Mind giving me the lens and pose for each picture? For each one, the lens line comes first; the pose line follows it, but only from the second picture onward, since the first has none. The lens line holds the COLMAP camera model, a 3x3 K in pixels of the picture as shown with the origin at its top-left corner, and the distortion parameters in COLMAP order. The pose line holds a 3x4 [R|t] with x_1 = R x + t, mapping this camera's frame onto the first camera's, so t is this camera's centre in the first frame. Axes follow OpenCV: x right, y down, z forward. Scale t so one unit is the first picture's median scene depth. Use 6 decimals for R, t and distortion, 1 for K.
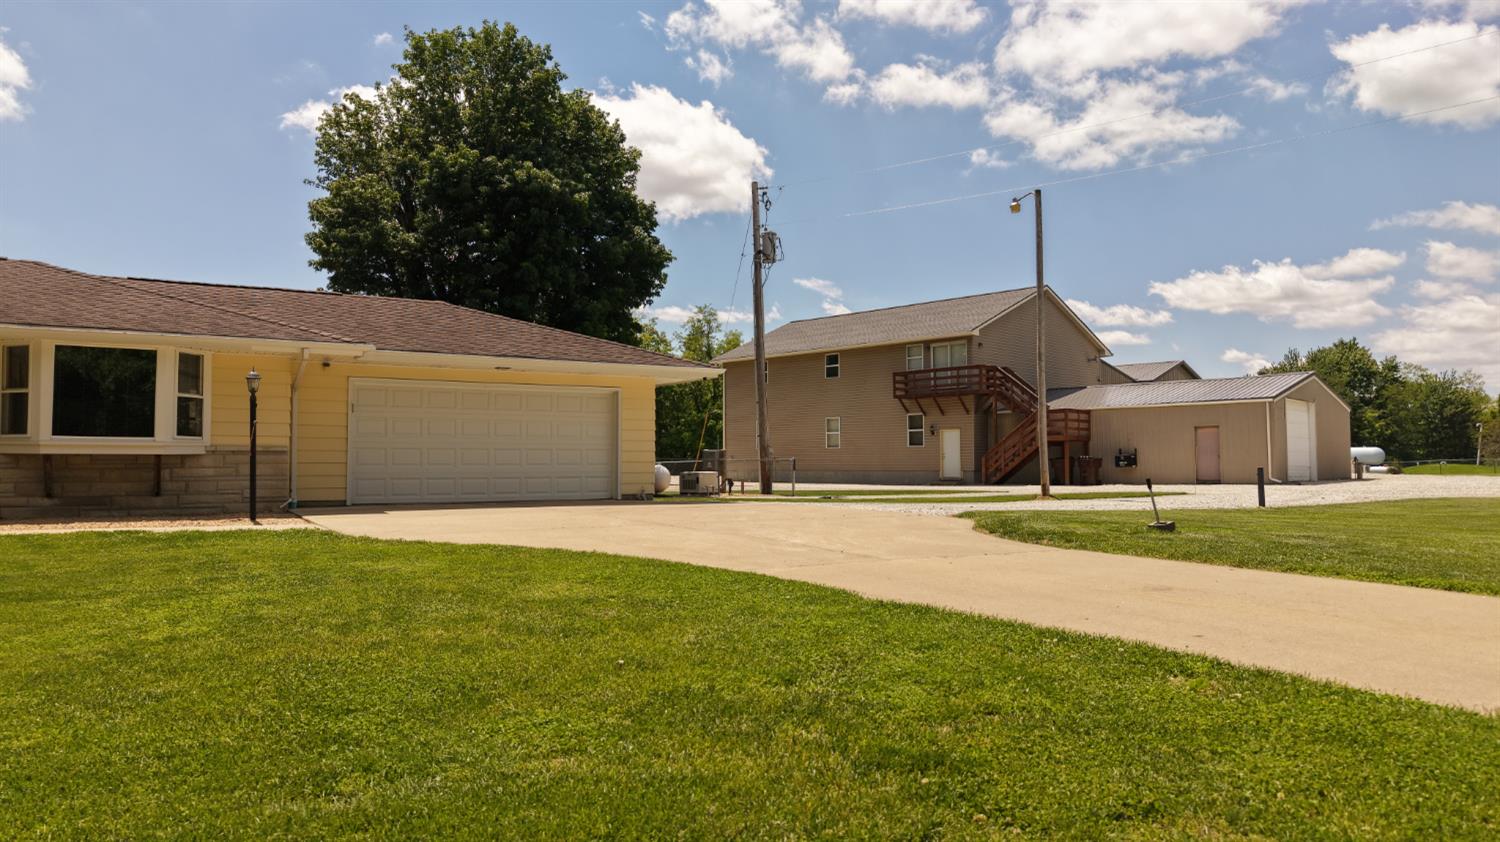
lens RADIAL K [[992.9, 0, 750.0], [0, 992.9, 421.0], [0, 0, 1]] dist [0.042767, -0.048267]
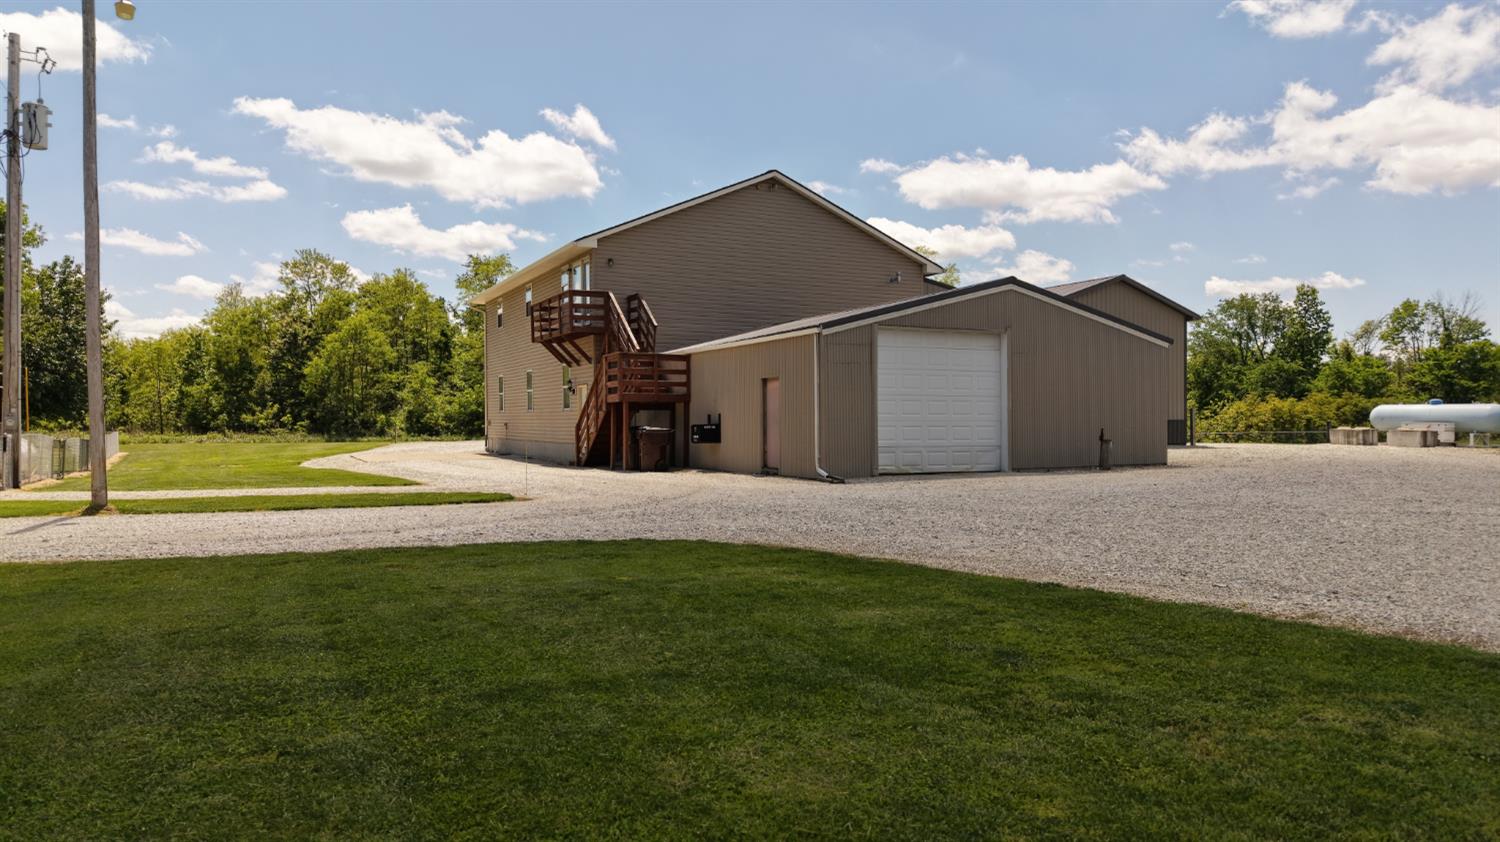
lens RADIAL K [[1042.9, 0, 750.0], [0, 1042.9, 421.0], [0, 0, 1]] dist [-0.005370, 0.003401]
pose [[0.948846, 0.005733, -0.315686, 0.575544], [0.008609, 0.998994, 0.044020, 0.002502], [0.315620, -0.044486, 0.947842, 0.362057]]
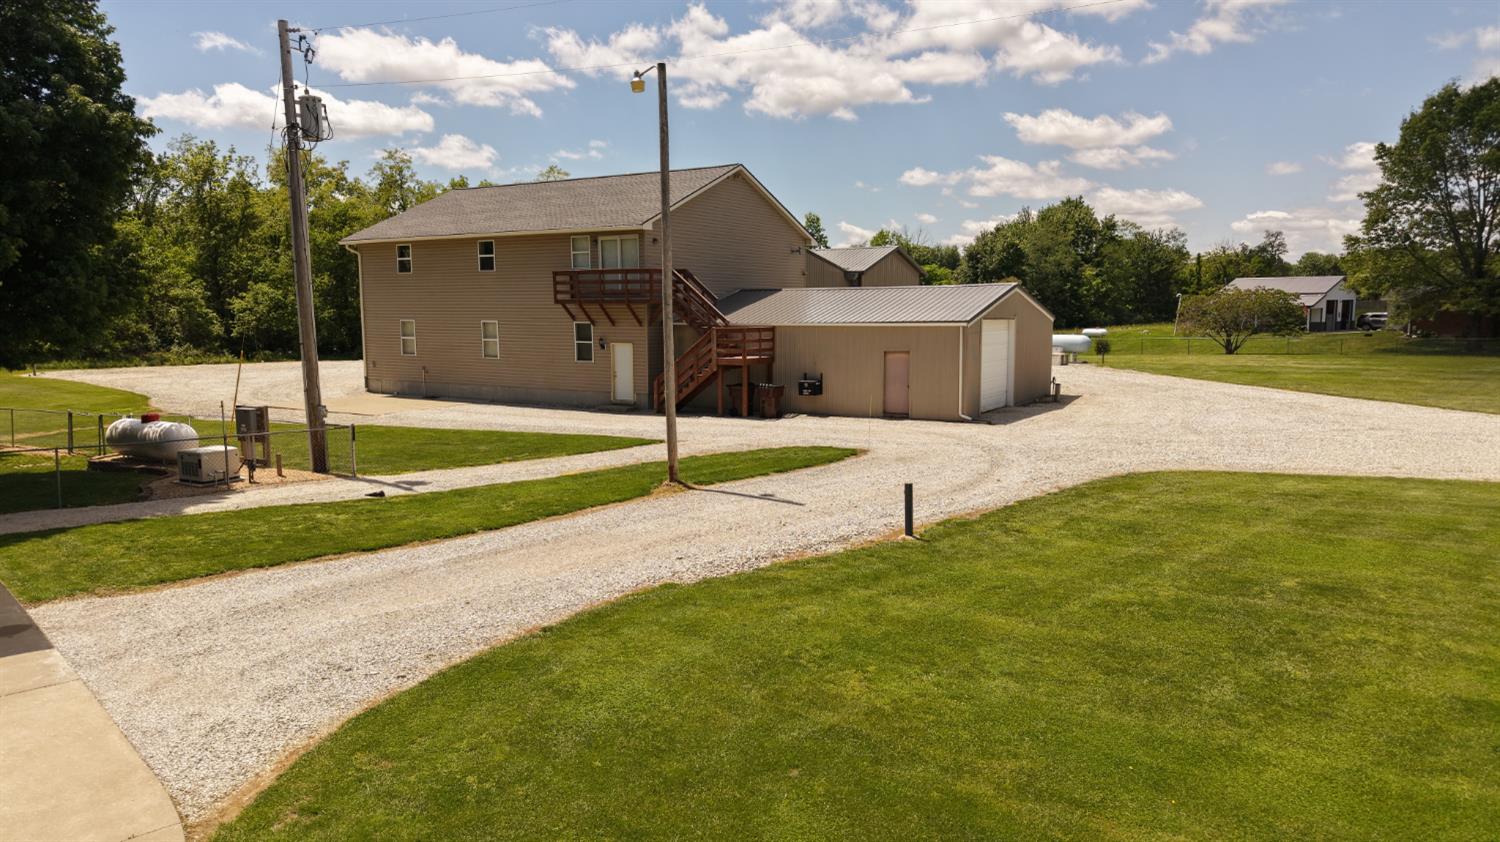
lens RADIAL K [[992.9, 0, 750.0], [0, 992.9, 421.0], [0, 0, 1]] dist [0.042767, -0.048267]
pose [[0.974417, -0.026349, 0.223198, 0.124785], [-0.010054, 0.986999, 0.160409, -0.064841], [-0.224522, -0.158549, 0.961484, 0.172018]]
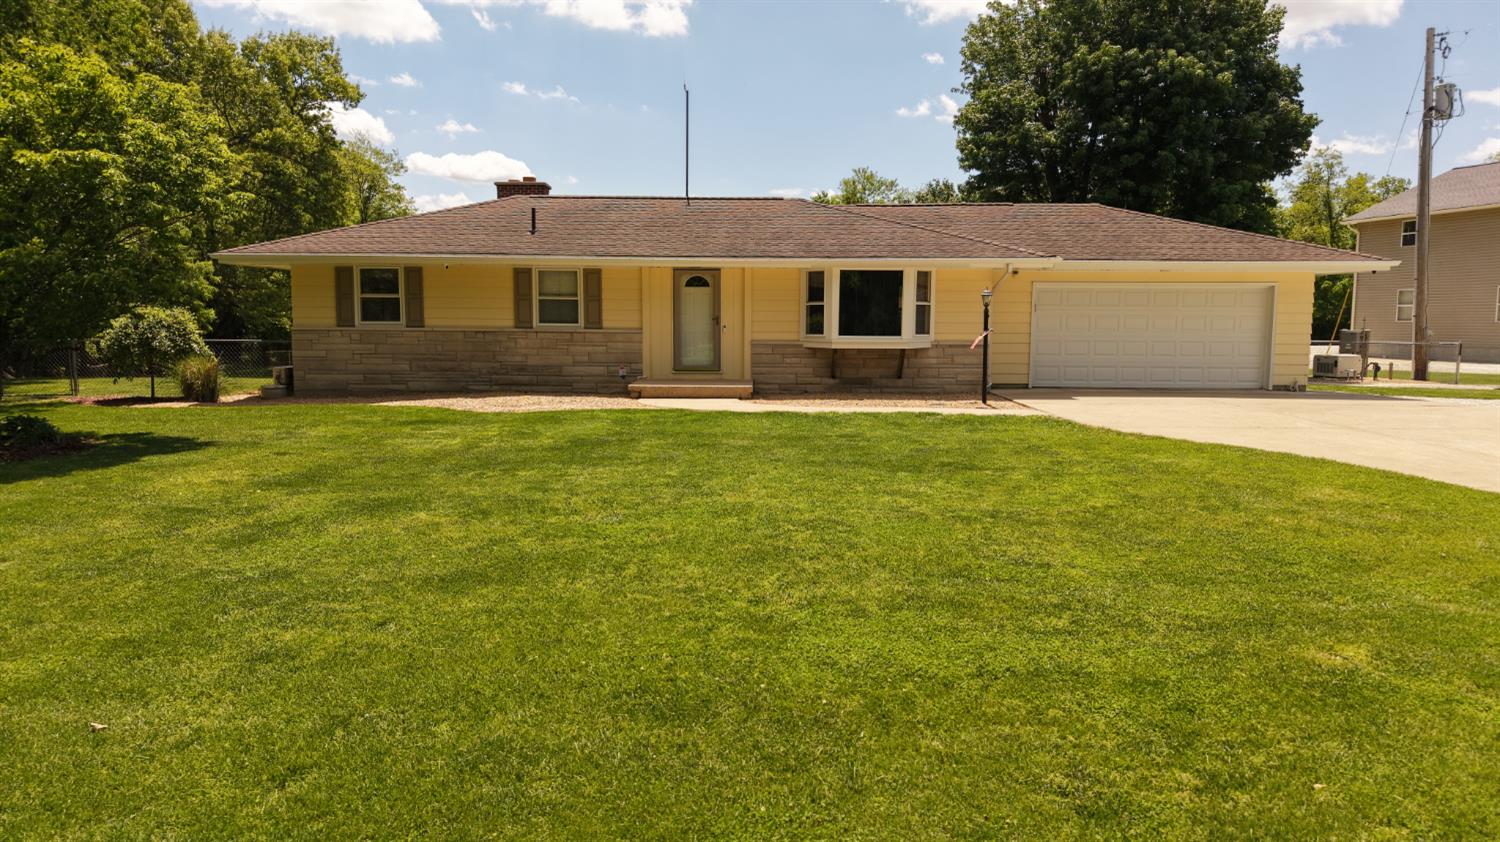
lens RADIAL K [[986.9, 0, 746.9], [0, 986.9, 400.8], [0, 0, 1]] dist [0.037732, -0.045701]
pose [[0.850384, 0.053163, -0.523470, -0.025948], [0.013931, 0.992259, 0.123404, -0.022810], [0.525979, -0.112233, 0.843060, -0.083591]]
